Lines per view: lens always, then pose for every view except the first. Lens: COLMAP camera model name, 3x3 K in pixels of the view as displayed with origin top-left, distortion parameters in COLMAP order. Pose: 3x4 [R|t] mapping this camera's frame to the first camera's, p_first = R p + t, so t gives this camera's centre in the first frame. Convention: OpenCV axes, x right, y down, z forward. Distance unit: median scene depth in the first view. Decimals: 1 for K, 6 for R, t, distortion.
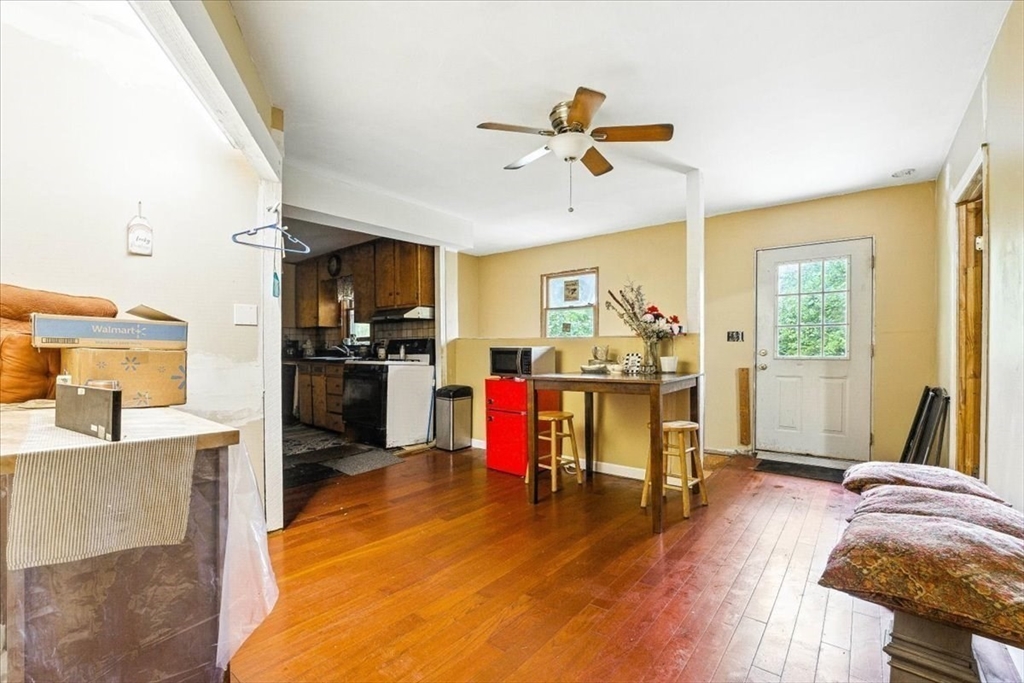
lens RADIAL K [[426.6, 0, 512.3], [0, 426.6, 351.2], [0, 0, 1]] dist [-0.022057, -0.000007]
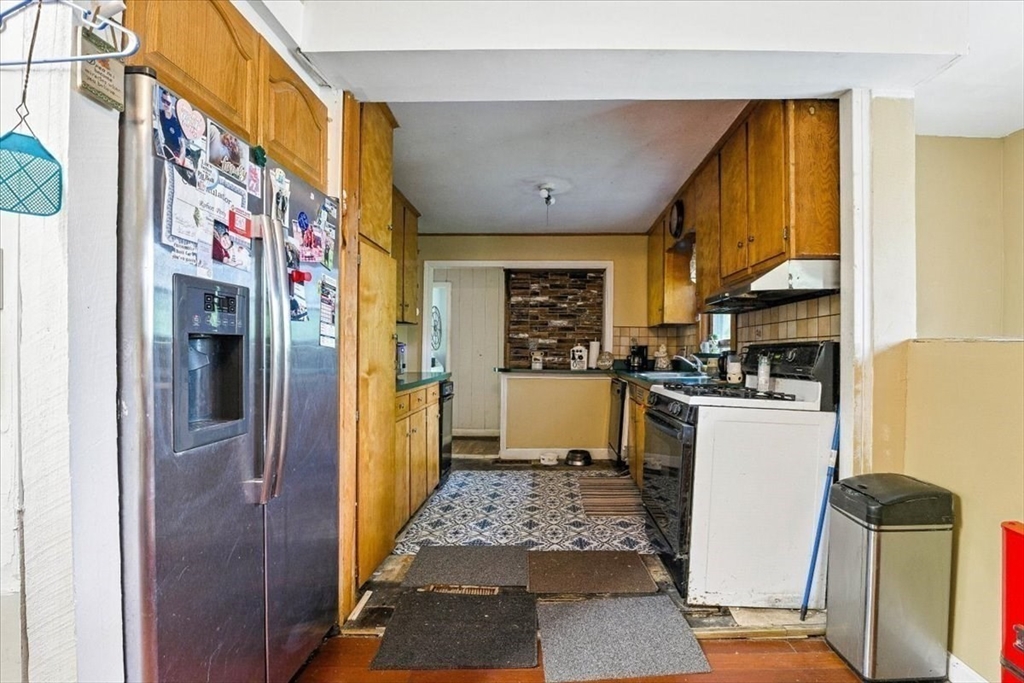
lens RADIAL K [[507.0, 0, 513.2], [0, 507.0, 357.8], [0, 0, 1]] dist [-0.034730, -0.000344]
pose [[0.633073, 0.013532, -0.773974, -0.022809], [-0.011677, 0.999900, 0.007931, -0.014779], [0.774004, 0.004017, 0.633168, 0.498256]]
